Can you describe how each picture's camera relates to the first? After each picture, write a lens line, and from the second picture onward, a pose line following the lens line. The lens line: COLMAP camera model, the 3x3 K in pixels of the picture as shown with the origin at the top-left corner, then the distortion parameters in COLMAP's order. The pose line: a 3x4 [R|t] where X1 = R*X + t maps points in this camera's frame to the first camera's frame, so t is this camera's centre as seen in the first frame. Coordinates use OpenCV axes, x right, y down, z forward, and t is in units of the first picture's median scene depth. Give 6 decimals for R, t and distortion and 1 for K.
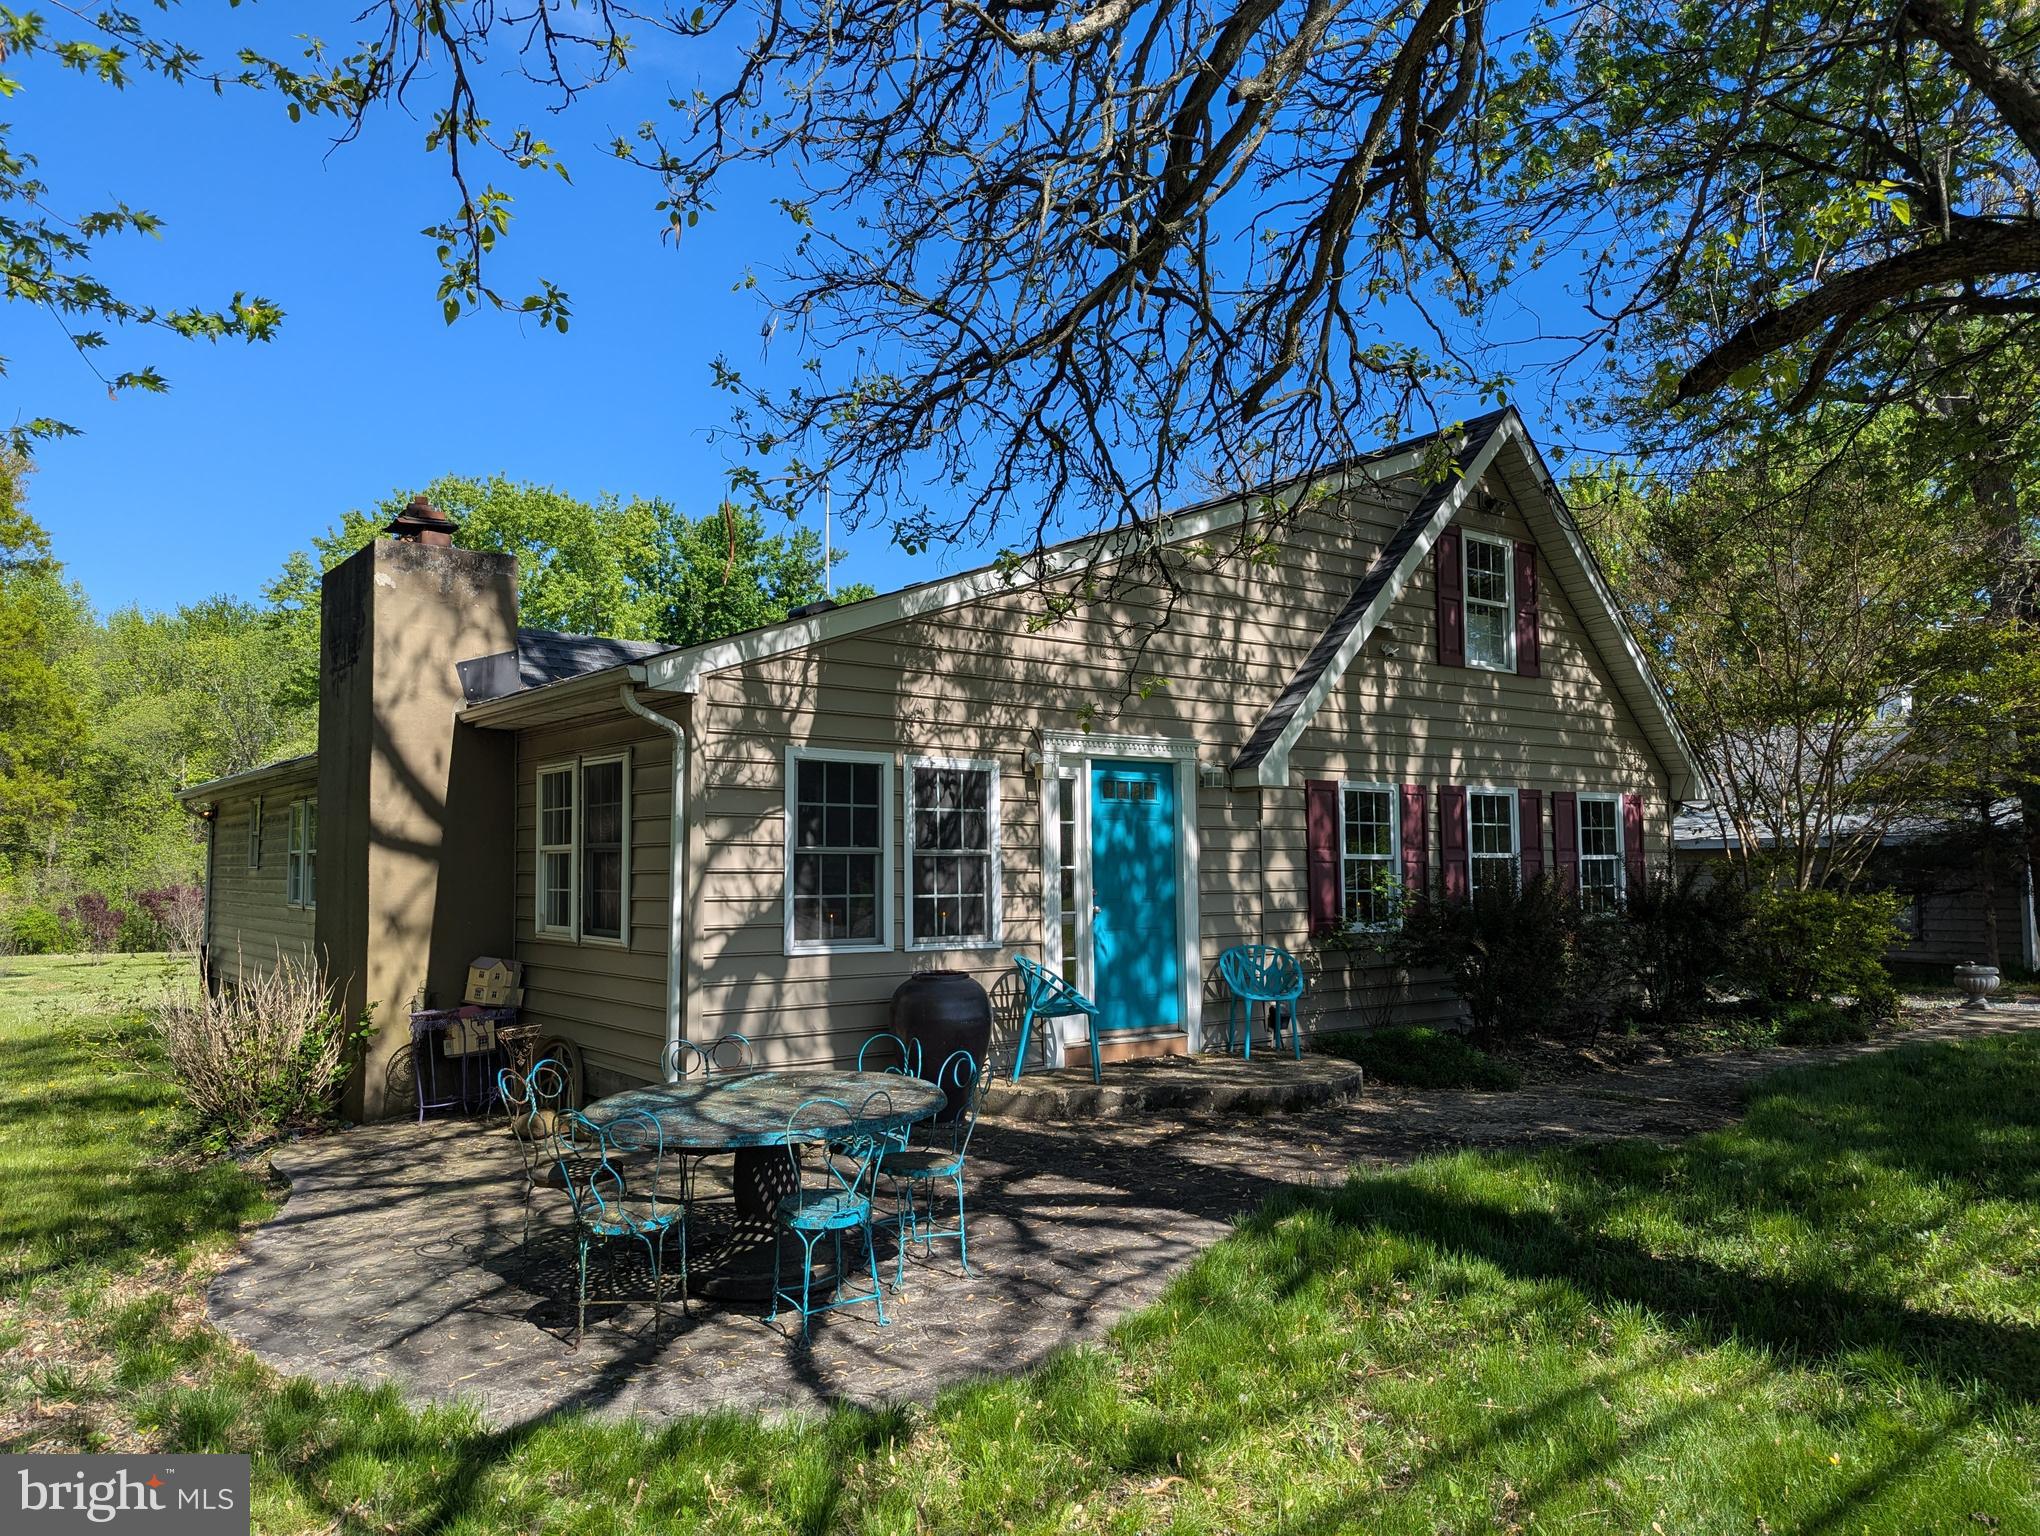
lens RADIAL K [[1426.5, 0, 1020.4], [0, 1426.5, 770.1], [0, 0, 1]] dist [0.023128, -0.005617]
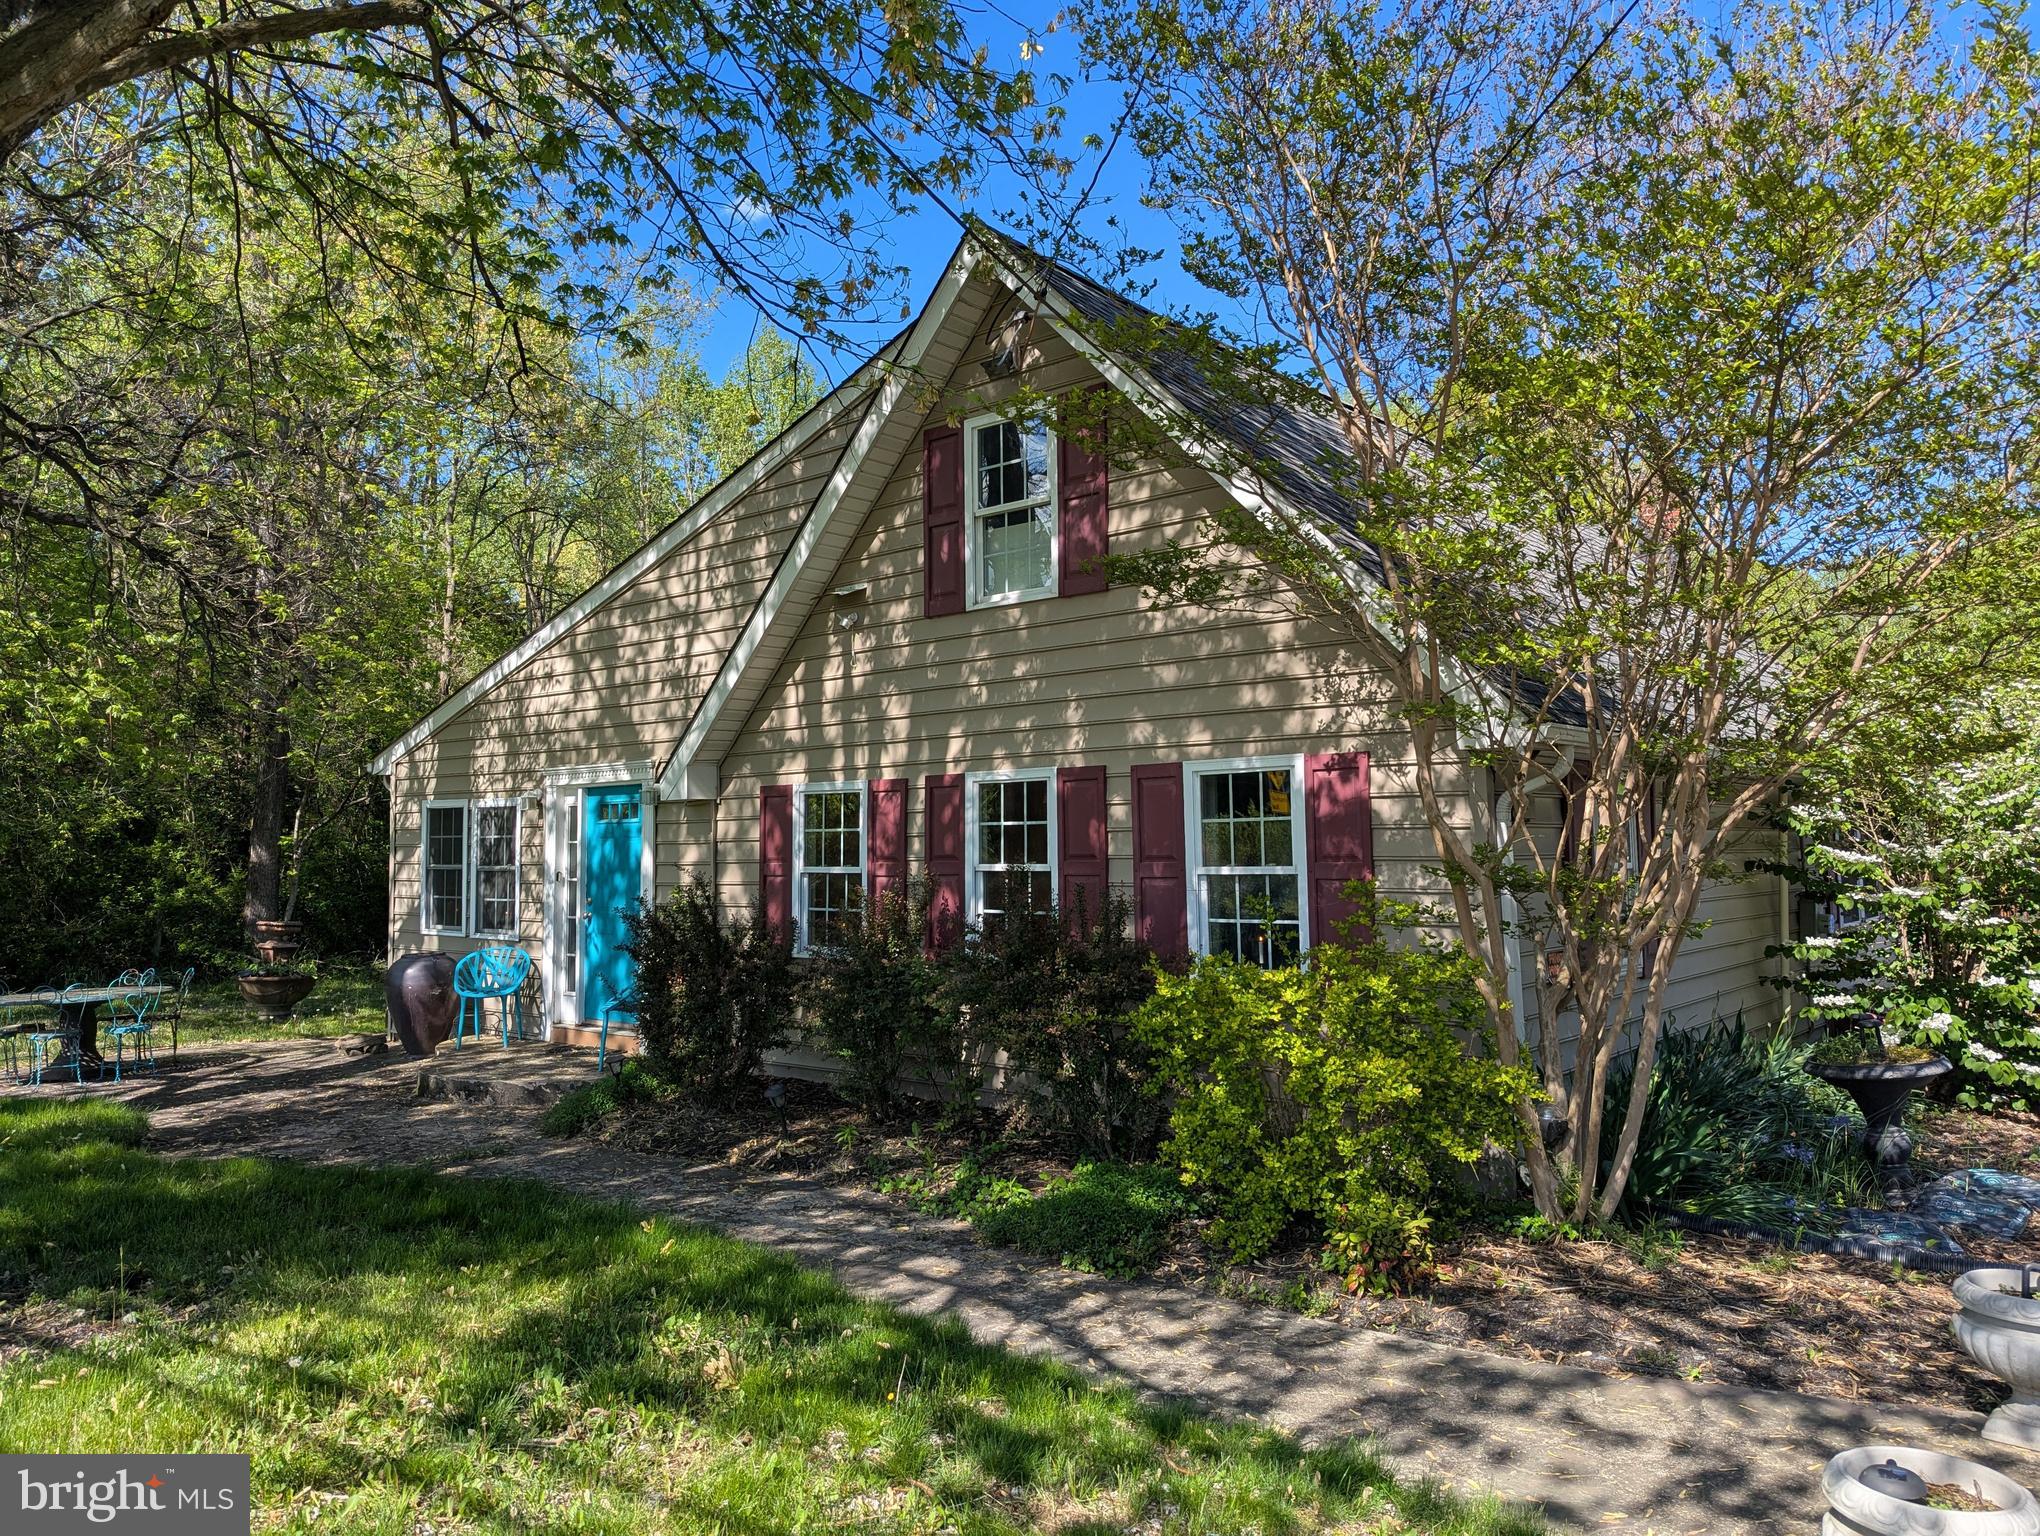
lens RADIAL K [[1426.5, 0, 1018.0], [0, 1426.5, 777.0], [0, 0, 1]] dist [0.023128, -0.005617]
pose [[0.239030, -0.057438, -0.969312, 1.178218], [0.066323, 0.996883, -0.042717, 0.052696], [0.968745, -0.054077, 0.242094, 0.976956]]
